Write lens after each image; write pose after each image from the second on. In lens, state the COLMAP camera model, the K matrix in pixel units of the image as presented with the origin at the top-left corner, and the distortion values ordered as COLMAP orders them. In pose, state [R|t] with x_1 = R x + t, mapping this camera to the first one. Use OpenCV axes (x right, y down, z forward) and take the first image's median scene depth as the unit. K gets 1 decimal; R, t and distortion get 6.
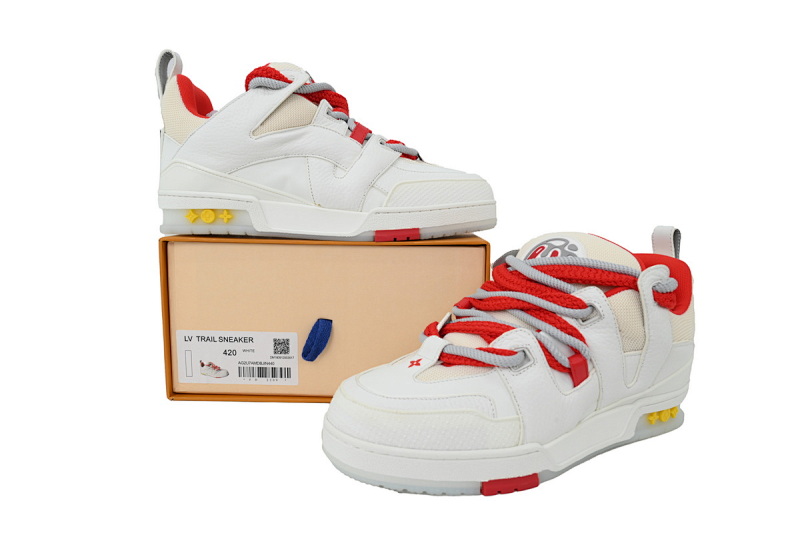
lens RADIAL K [[521.0, 0, 400.0], [0, 521.0, 266.5], [0, 0, 1]] dist [0.001865, 0.000536]
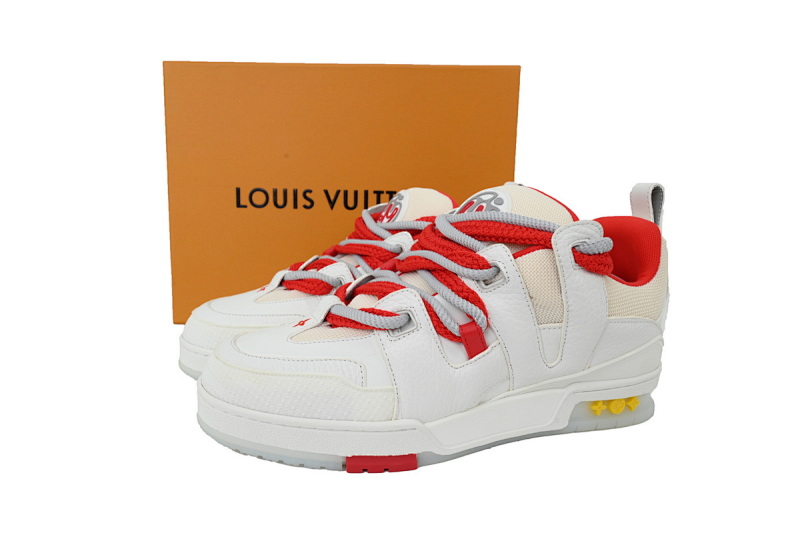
lens RADIAL K [[521.0, 0, 400.0], [0, 521.0, 266.5], [0, 0, 1]] dist [0.001865, 0.000536]
pose [[0.982341, 0.034623, -0.183869, 0.372091], [-0.029758, 0.999132, 0.029153, 0.056047], [0.184719, -0.023167, 0.982518, 0.140400]]
